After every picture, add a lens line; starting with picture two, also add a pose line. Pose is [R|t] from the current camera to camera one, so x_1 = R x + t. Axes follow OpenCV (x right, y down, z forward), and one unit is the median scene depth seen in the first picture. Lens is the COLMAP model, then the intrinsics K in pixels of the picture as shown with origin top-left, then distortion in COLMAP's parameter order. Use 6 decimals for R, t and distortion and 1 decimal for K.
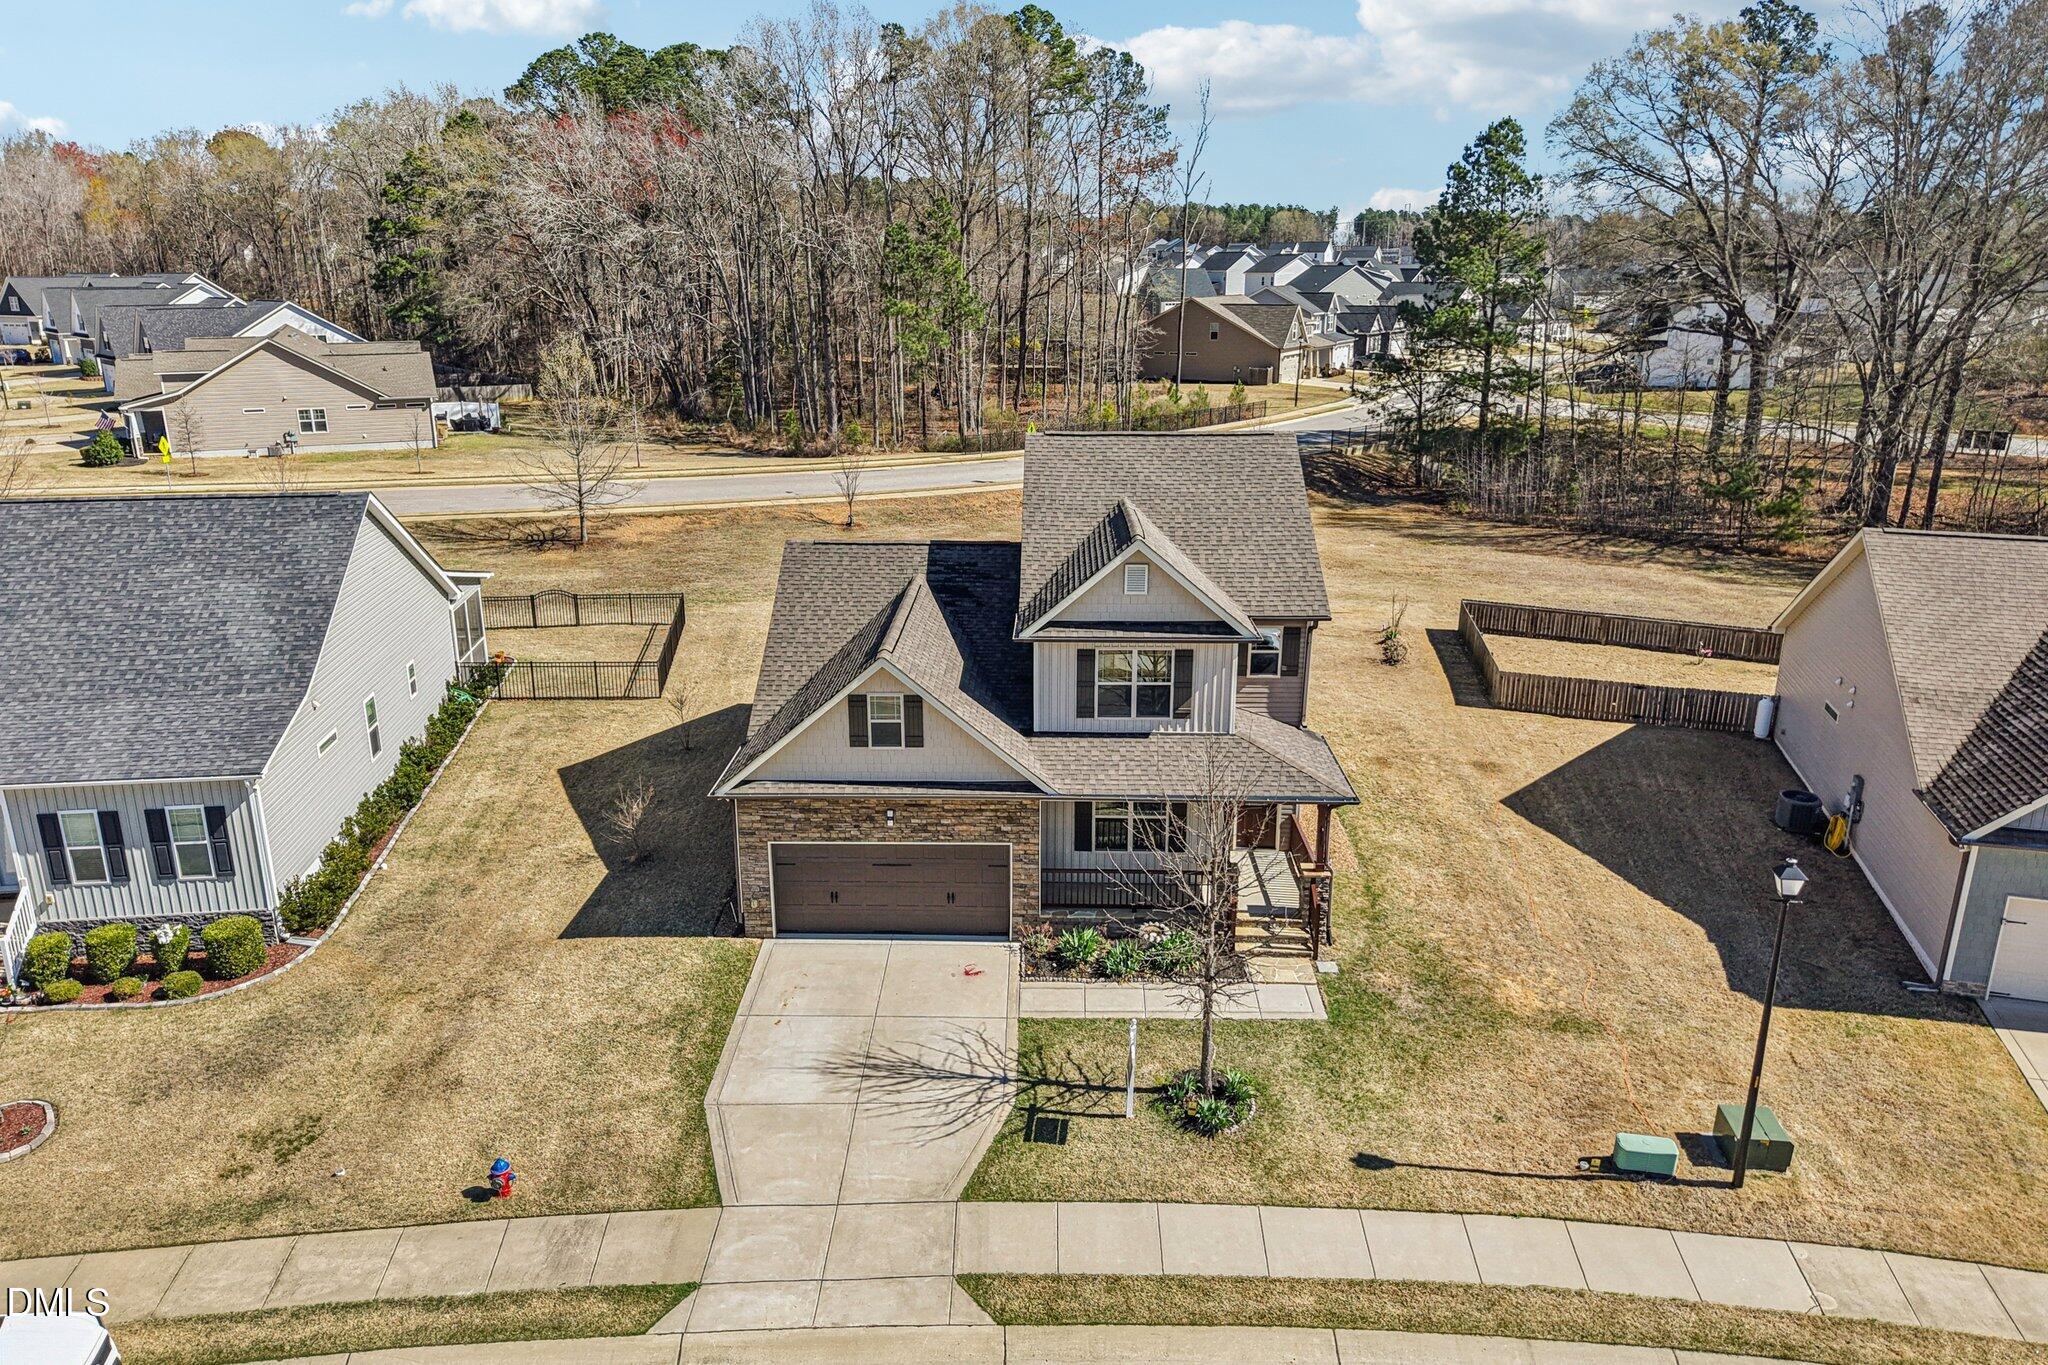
lens RADIAL K [[1389.9, 0, 1005.5], [0, 1389.9, 639.3], [0, 0, 1]] dist [0.002405, -0.001434]
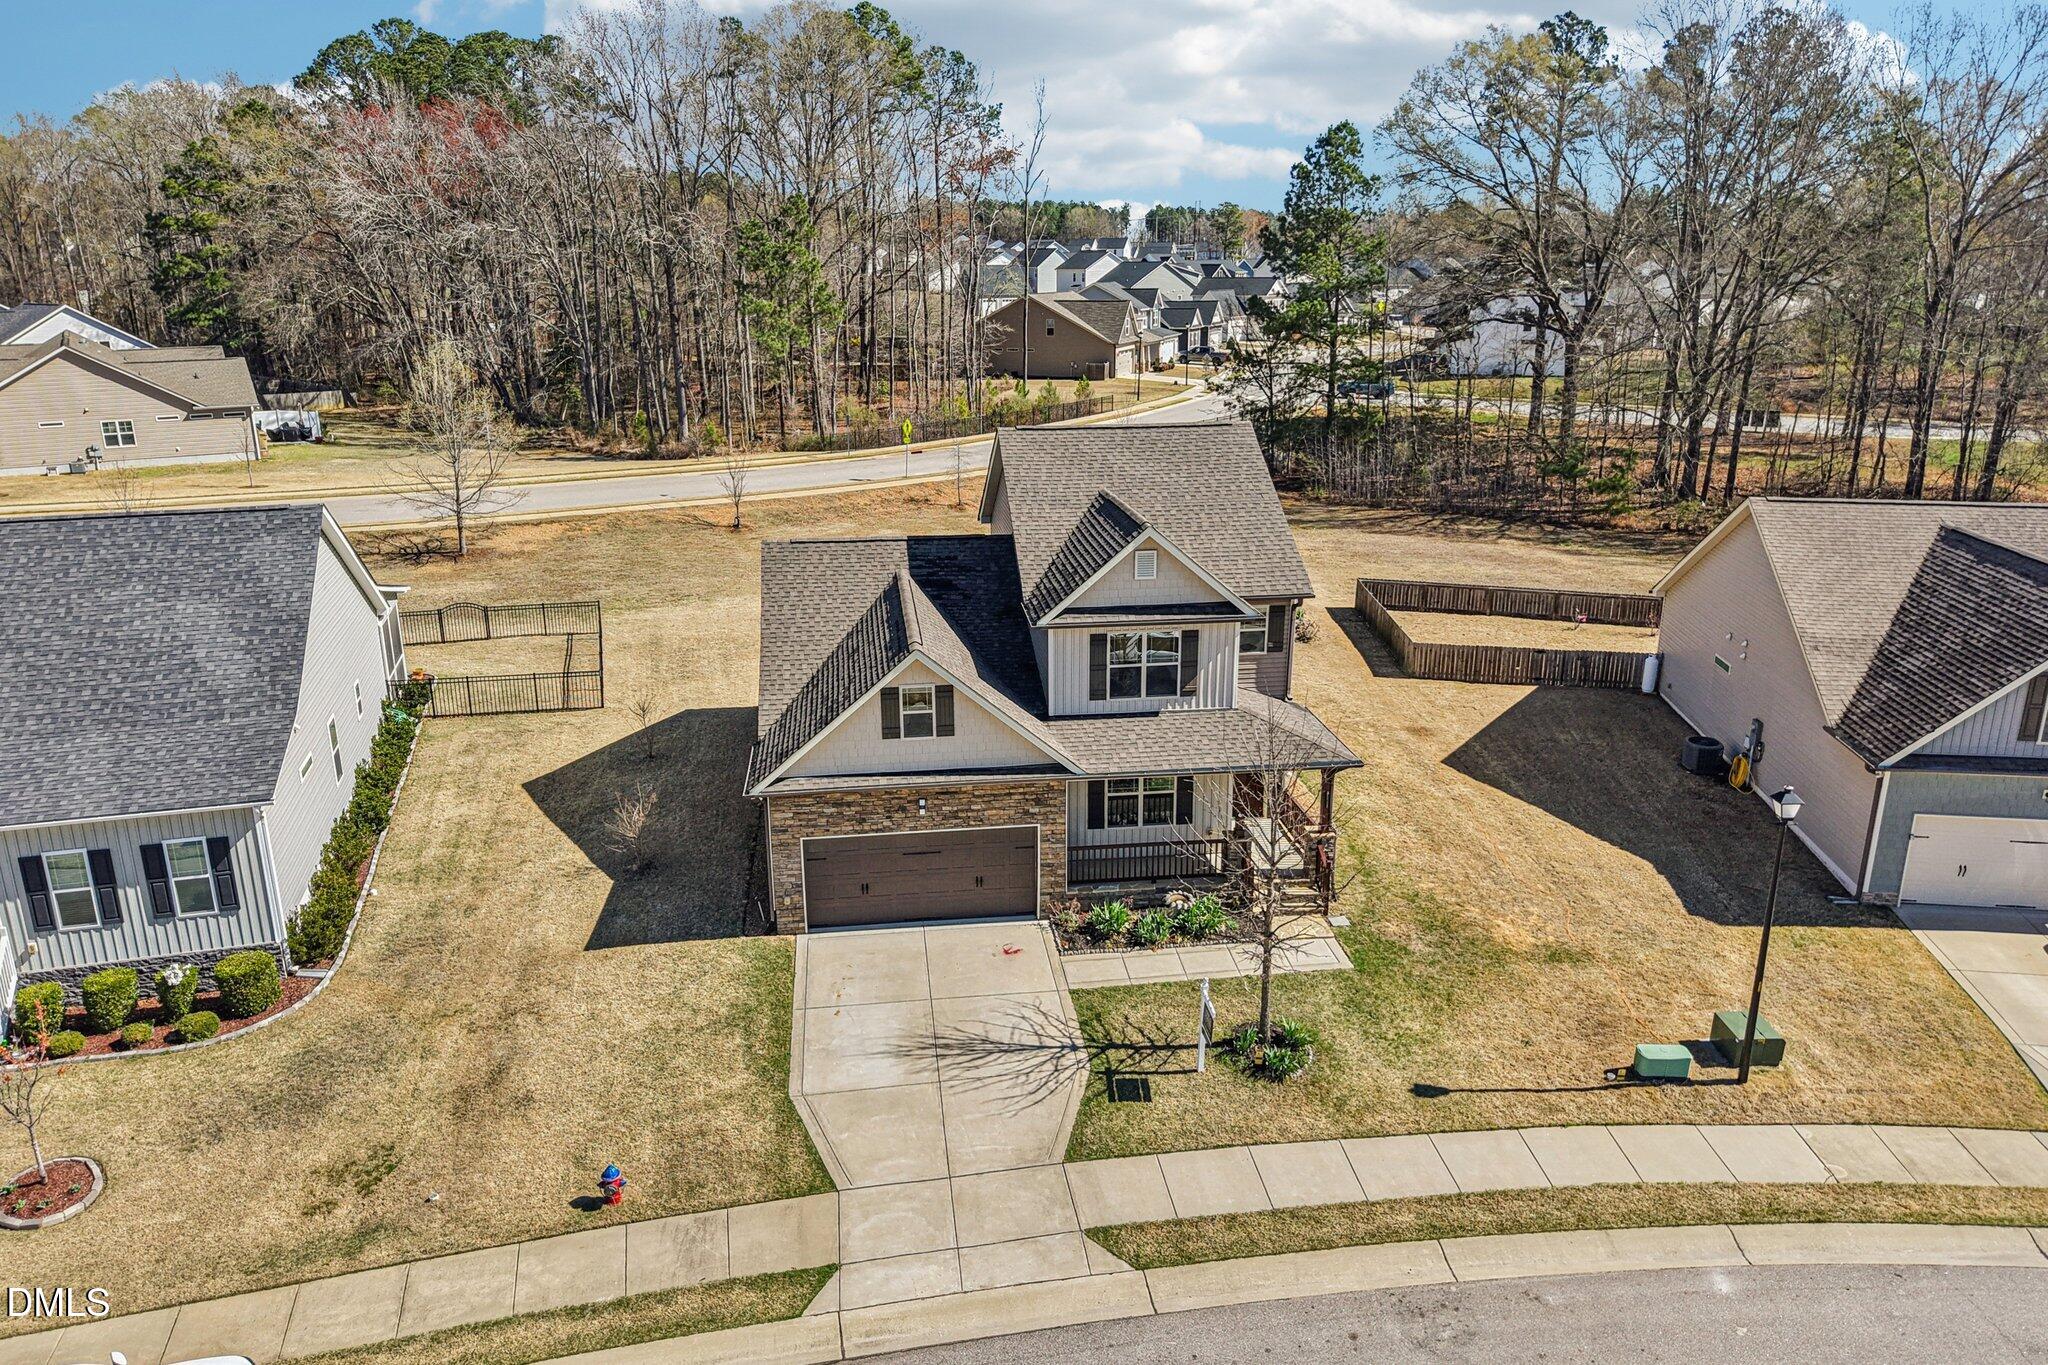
lens RADIAL K [[1398.2, 0, 1017.0], [0, 1398.2, 636.3], [0, 0, 1]] dist [0.006322, -0.005026]
pose [[0.988098, -0.042883, 0.147725, -0.160037], [0.043029, 0.999071, 0.002209, 0.003891], [-0.147683, 0.004174, 0.989026, -0.028168]]
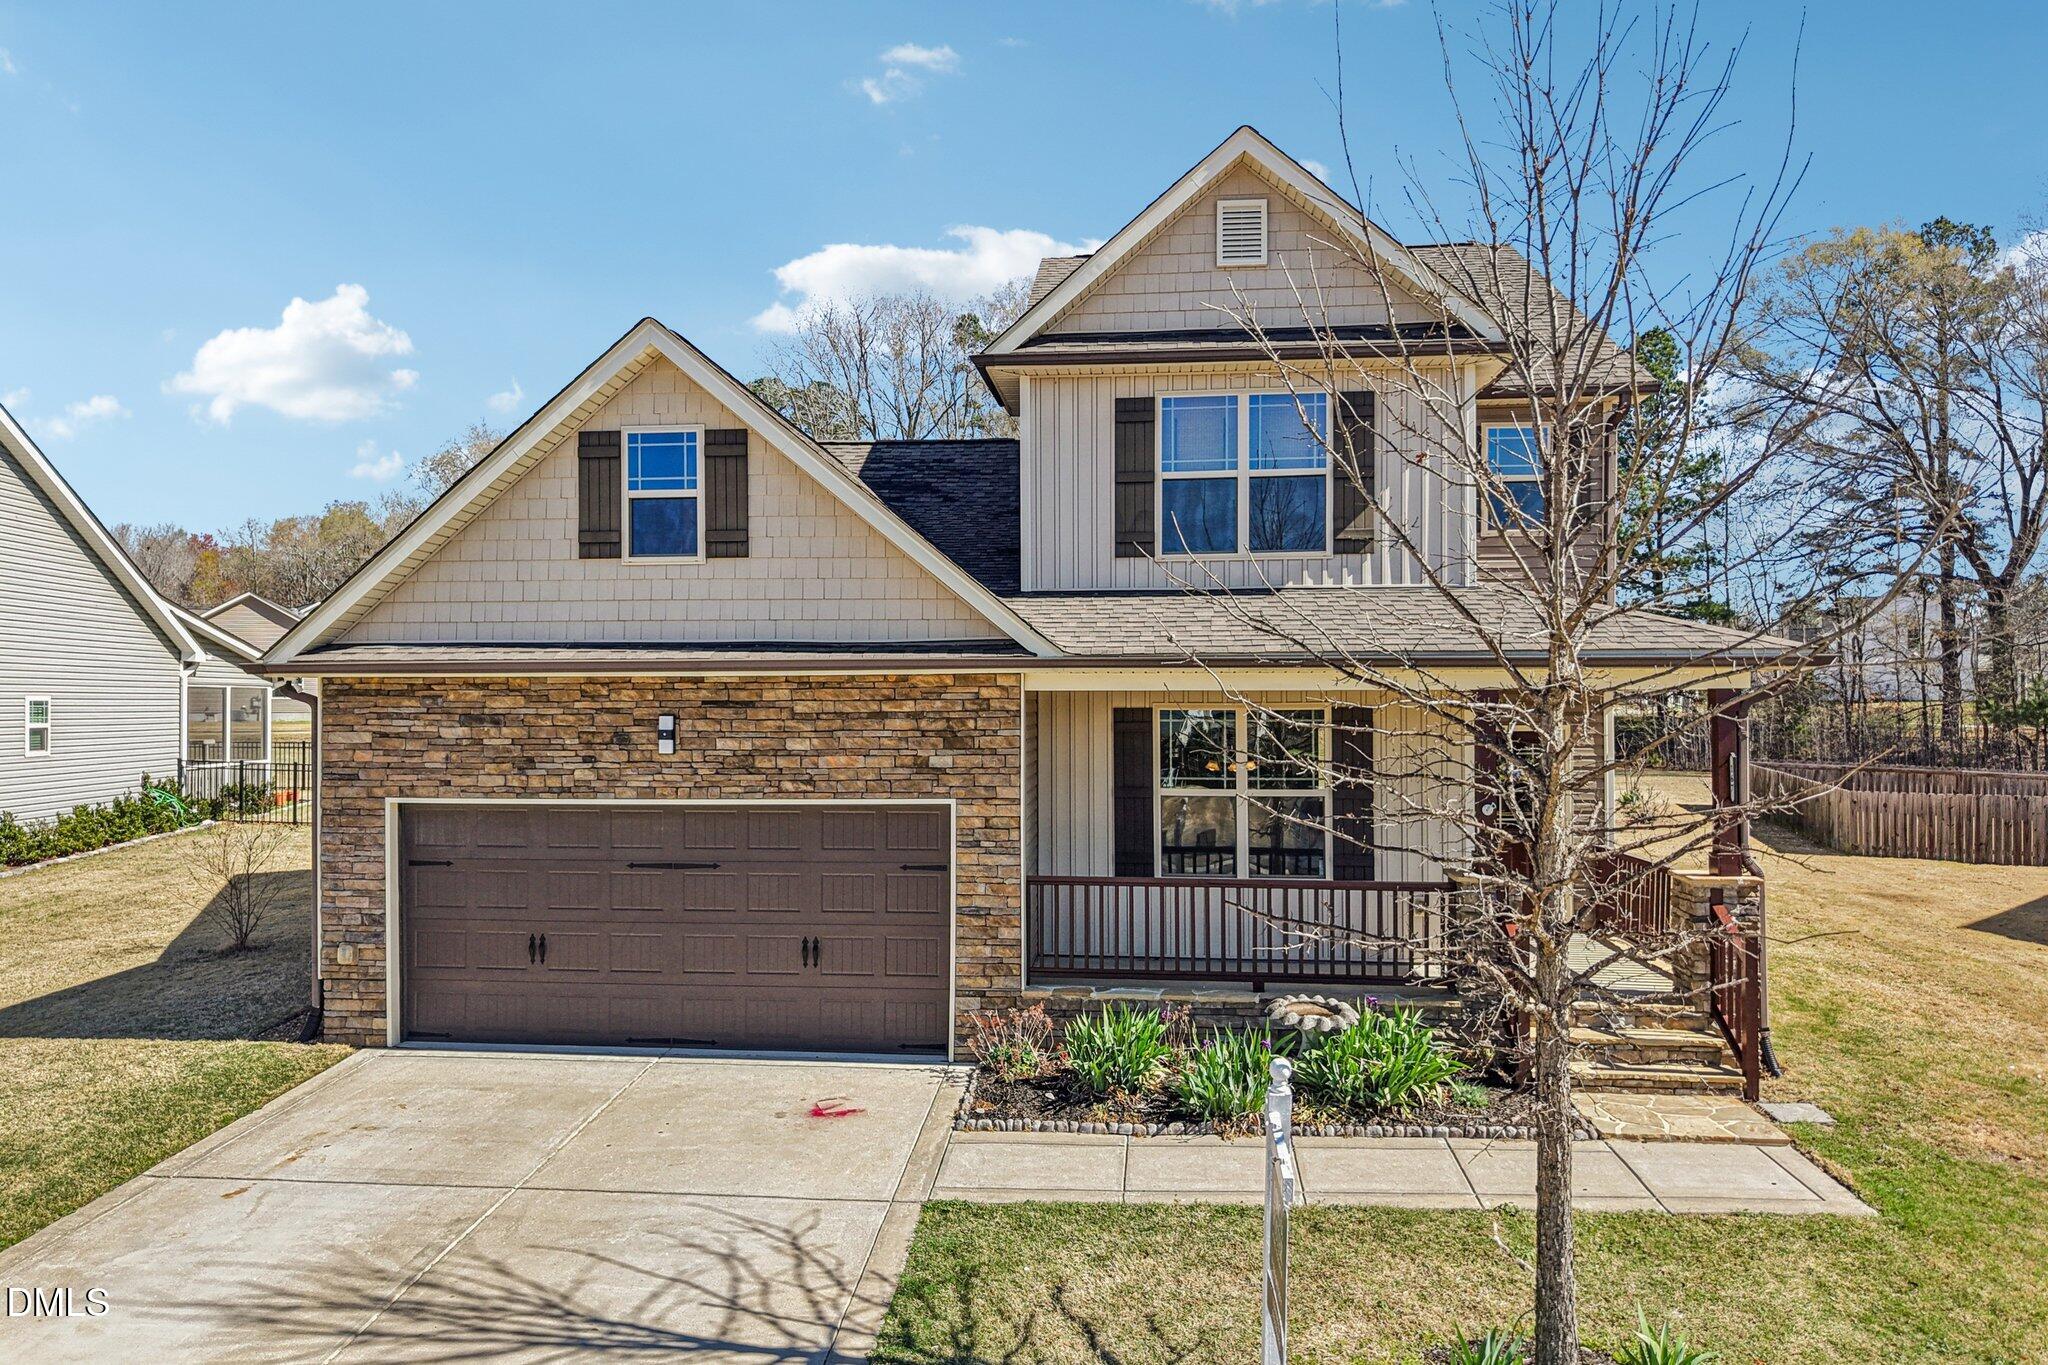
lens RADIAL K [[1381.7, 0, 1020.0], [0, 1381.7, 688.2], [0, 0, 1]] dist [-0.008891, -0.004081]
pose [[0.998100, -0.000588, -0.061613, 0.049279], [-0.016095, 0.962747, -0.269924, 0.225051], [0.059477, 0.270403, 0.960908, 0.599631]]
